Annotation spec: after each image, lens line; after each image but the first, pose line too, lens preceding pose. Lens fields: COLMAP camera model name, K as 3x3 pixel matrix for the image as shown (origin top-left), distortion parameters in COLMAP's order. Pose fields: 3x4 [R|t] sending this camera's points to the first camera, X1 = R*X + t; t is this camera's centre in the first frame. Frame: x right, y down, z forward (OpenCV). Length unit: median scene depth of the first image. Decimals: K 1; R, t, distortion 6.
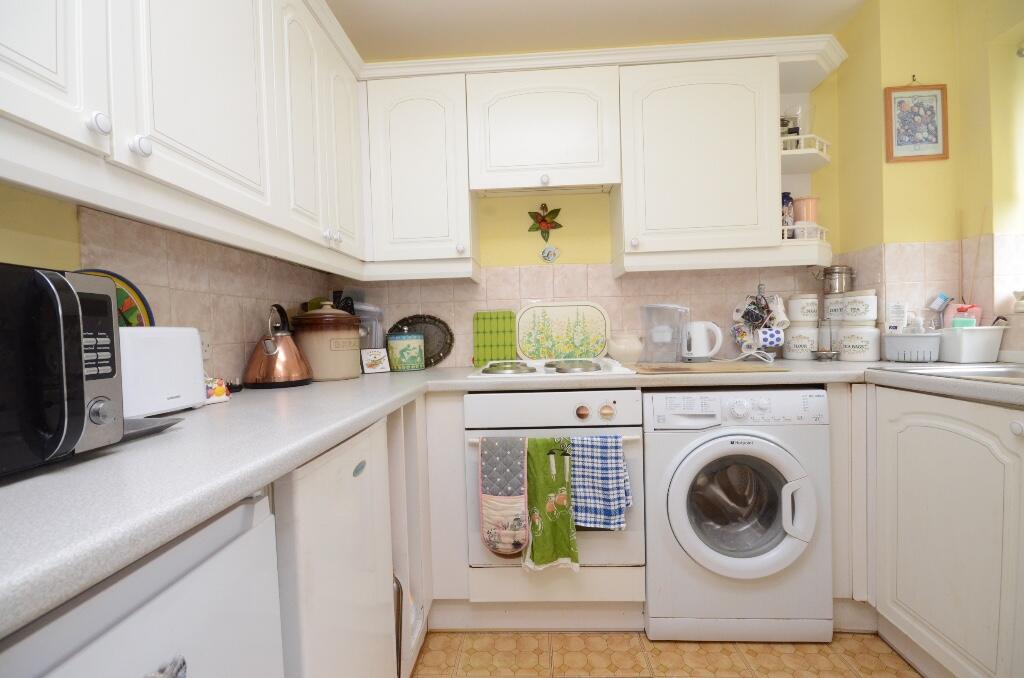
lens RADIAL K [[466.2, 0, 521.3], [0, 466.2, 342.1], [0, 0, 1]] dist [0.005800, -0.004492]
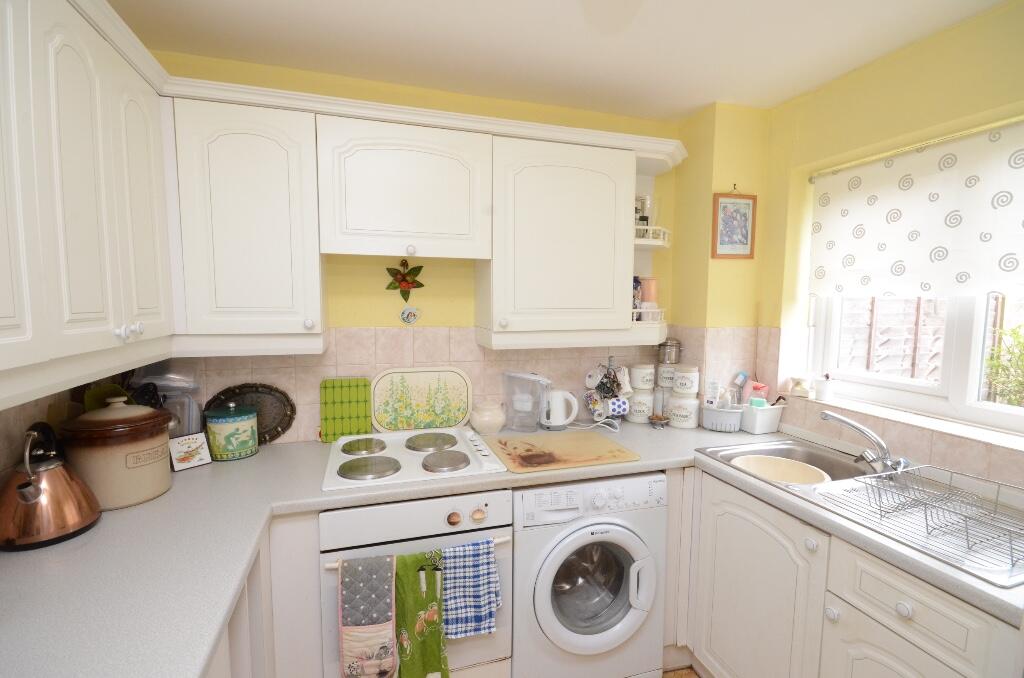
lens RADIAL K [[466.2, 0, 517.7], [0, 466.2, 338.5], [0, 0, 1]] dist [0.005800, -0.004492]
pose [[0.938399, 0.006056, 0.345500, -0.068379], [-0.028130, 0.997867, 0.058914, -0.241222], [-0.344406, -0.065004, 0.936568, 0.069891]]
